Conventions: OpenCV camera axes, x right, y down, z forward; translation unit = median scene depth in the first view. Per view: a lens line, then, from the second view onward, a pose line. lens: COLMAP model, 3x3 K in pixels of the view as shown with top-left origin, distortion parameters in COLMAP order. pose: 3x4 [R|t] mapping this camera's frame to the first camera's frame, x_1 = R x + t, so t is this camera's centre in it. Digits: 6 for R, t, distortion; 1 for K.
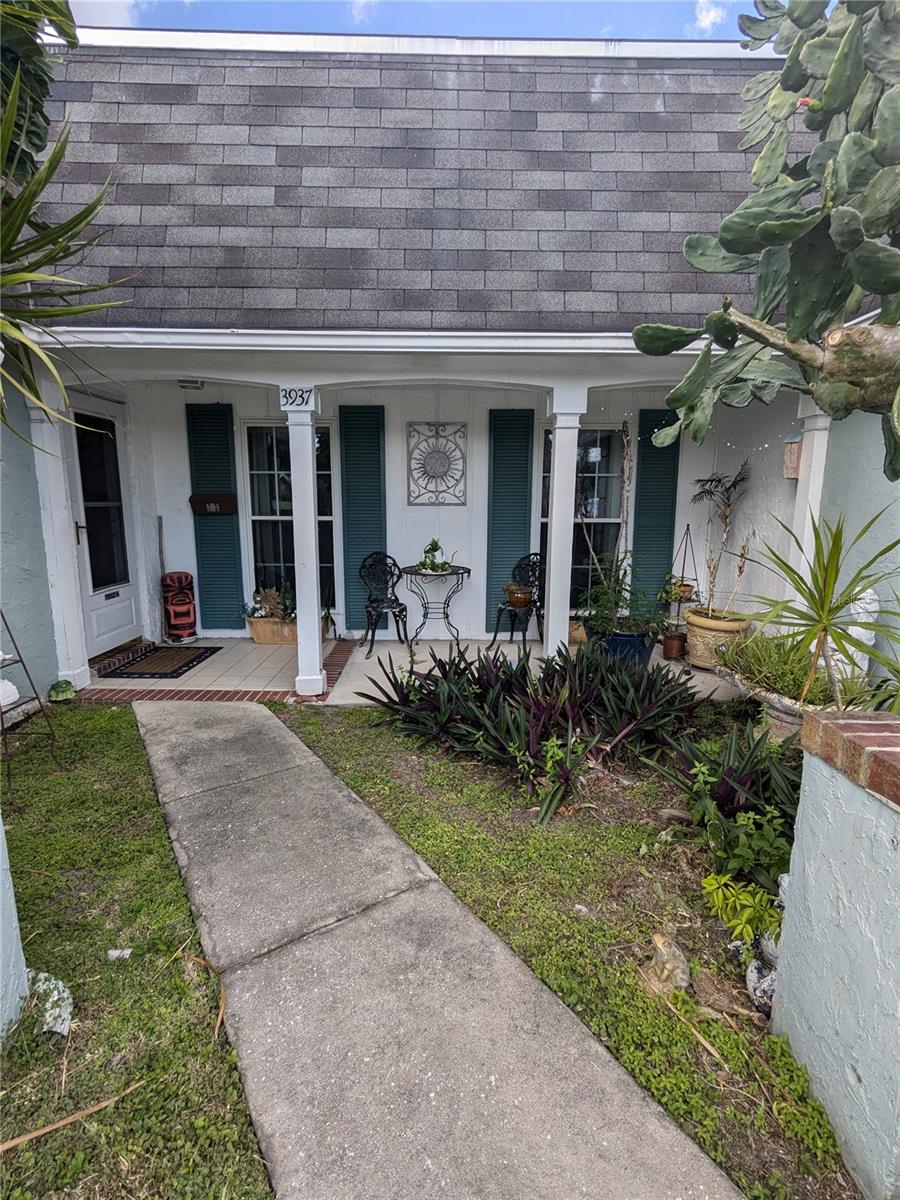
lens RADIAL K [[573.3, 0, 448.0], [0, 573.3, 588.4], [0, 0, 1]] dist [0.015525, 0.001731]
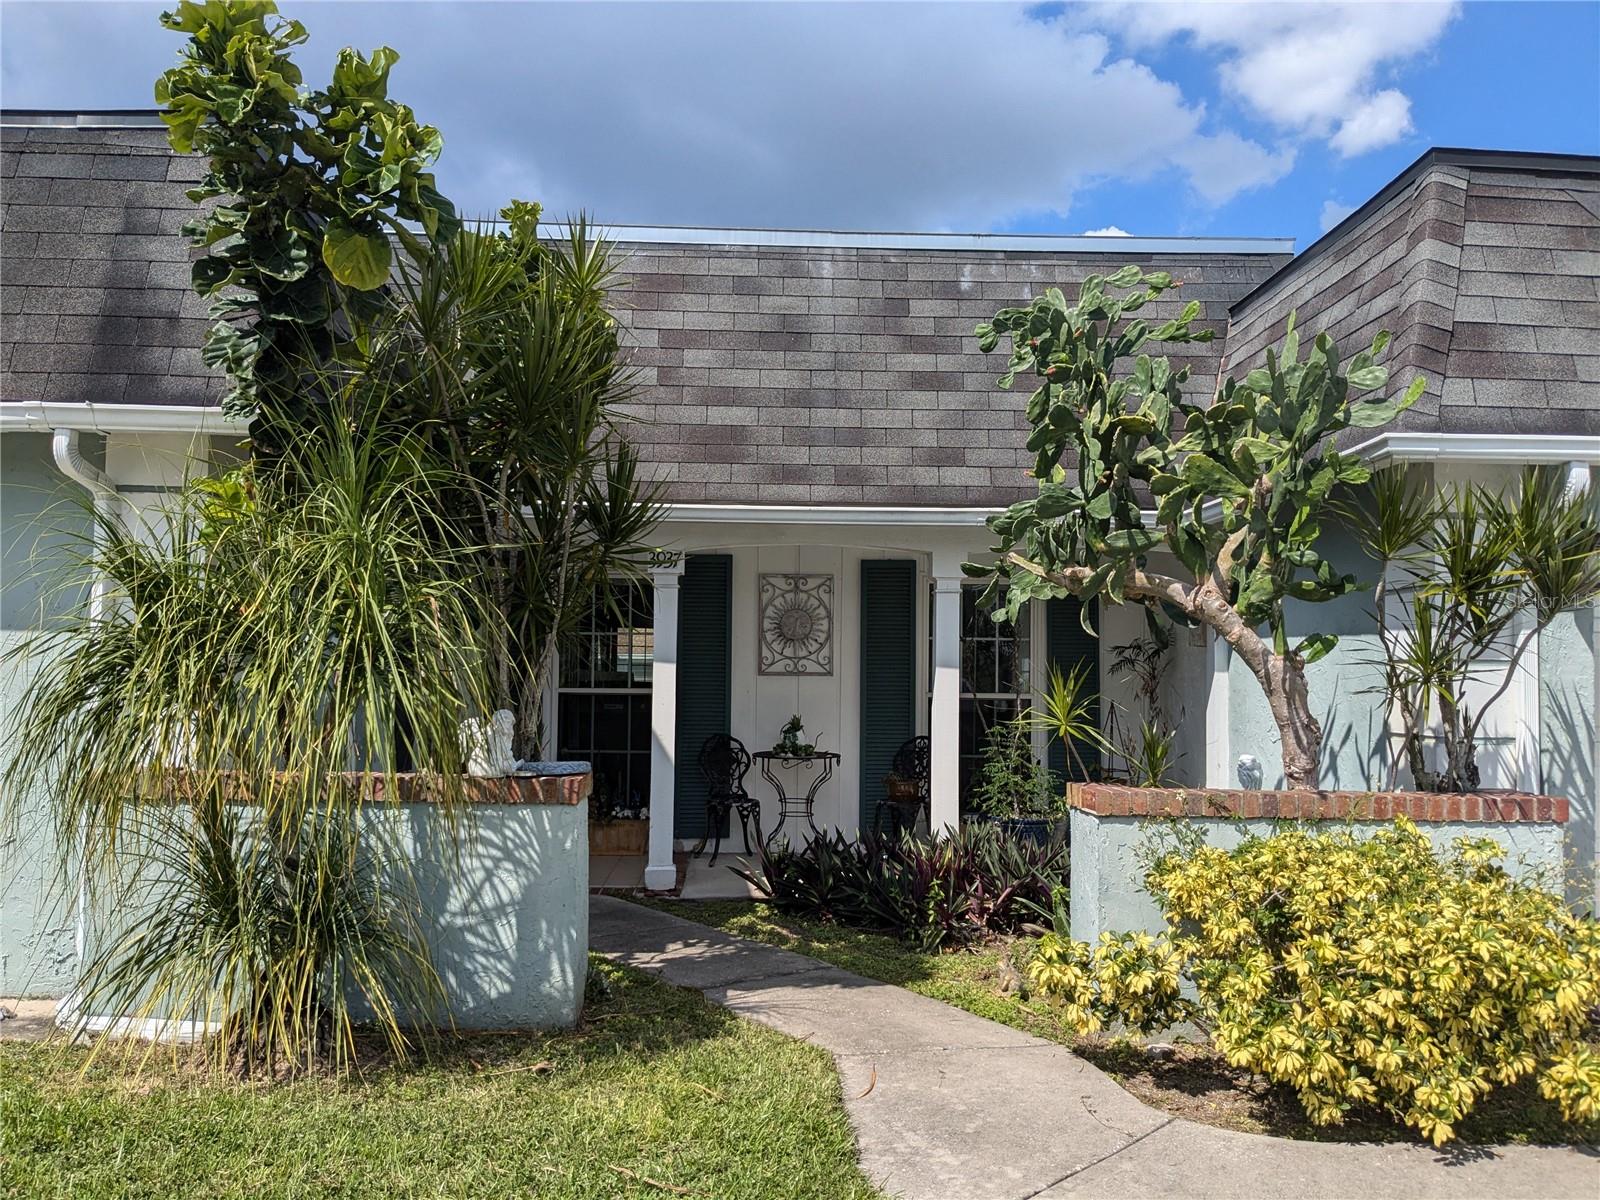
lens RADIAL K [[1276.7, 0, 770.6], [0, 1276.7, 627.8], [0, 0, 1]] dist [0.056686, -0.069777]
pose [[0.999813, 0.005572, 0.018533, -0.132530], [-0.001937, 0.981656, -0.190651, 0.192971], [-0.019255, 0.190580, 0.981483, -1.126973]]
